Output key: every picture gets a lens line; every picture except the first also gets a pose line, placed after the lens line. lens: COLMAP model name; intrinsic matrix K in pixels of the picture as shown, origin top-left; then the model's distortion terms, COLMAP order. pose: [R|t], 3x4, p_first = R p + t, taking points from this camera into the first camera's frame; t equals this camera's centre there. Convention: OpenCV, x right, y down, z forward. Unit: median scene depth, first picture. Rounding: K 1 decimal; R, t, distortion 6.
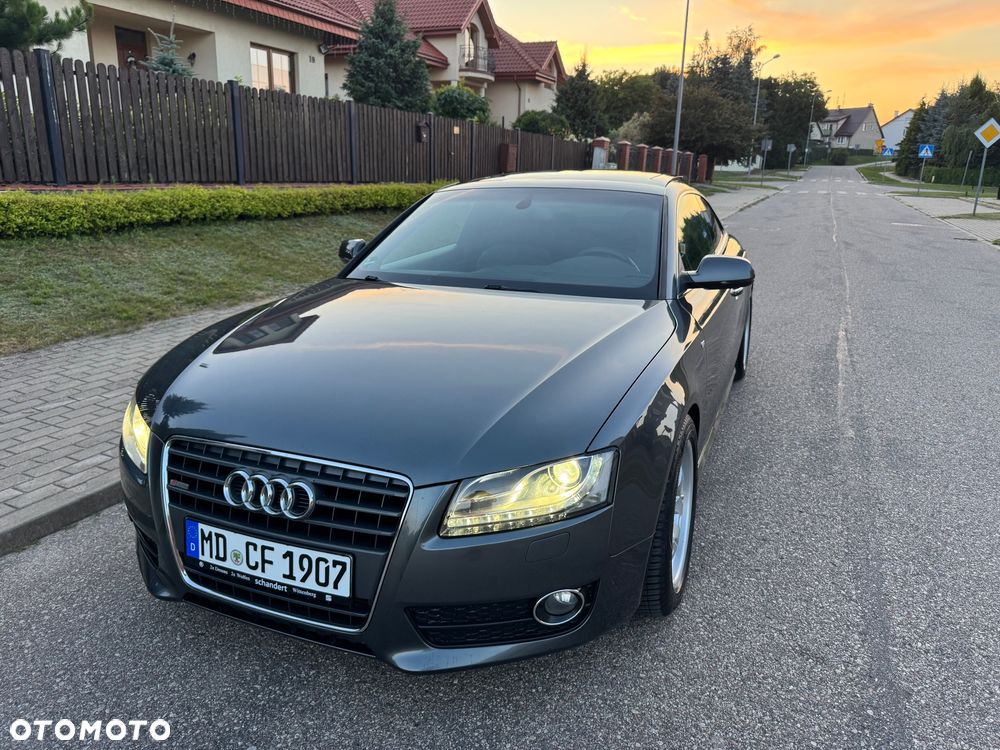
lens RADIAL K [[709.4, 0, 509.3], [0, 709.4, 377.2], [0, 0, 1]] dist [0.023543, -0.032283]
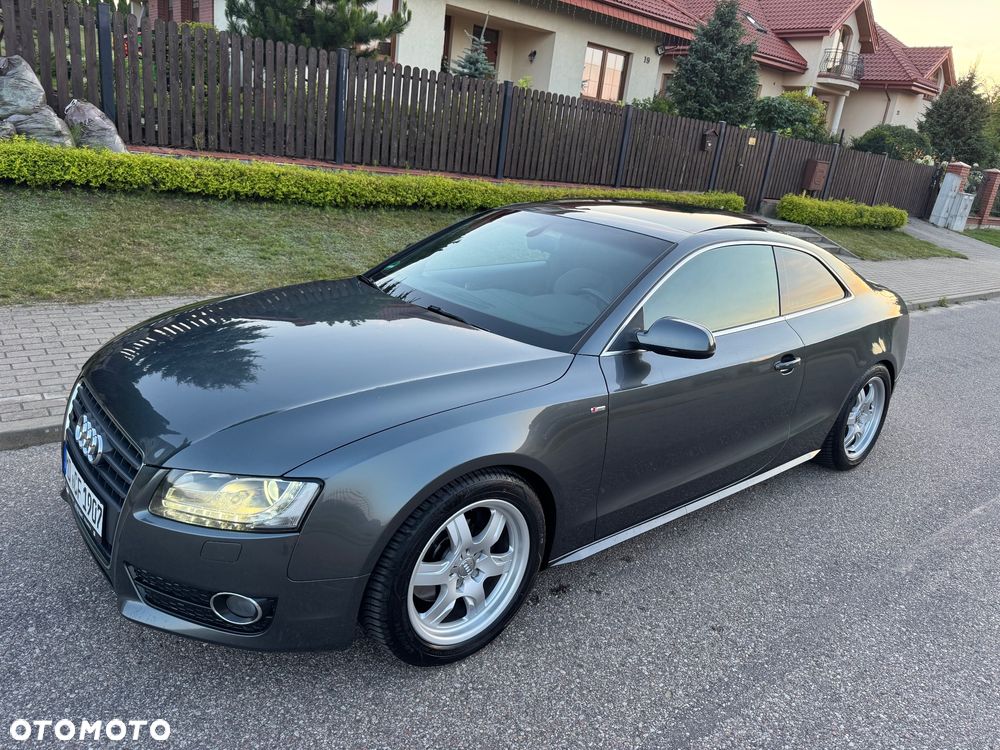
lens RADIAL K [[709.4, 0, 503.8], [0, 709.4, 383.0], [0, 0, 1]] dist [0.023543, -0.032283]
pose [[0.882828, 0.220404, -0.414774, 0.154259], [-0.216609, 0.974602, 0.056844, -0.030449], [0.416768, 0.039661, 0.908147, 0.034030]]
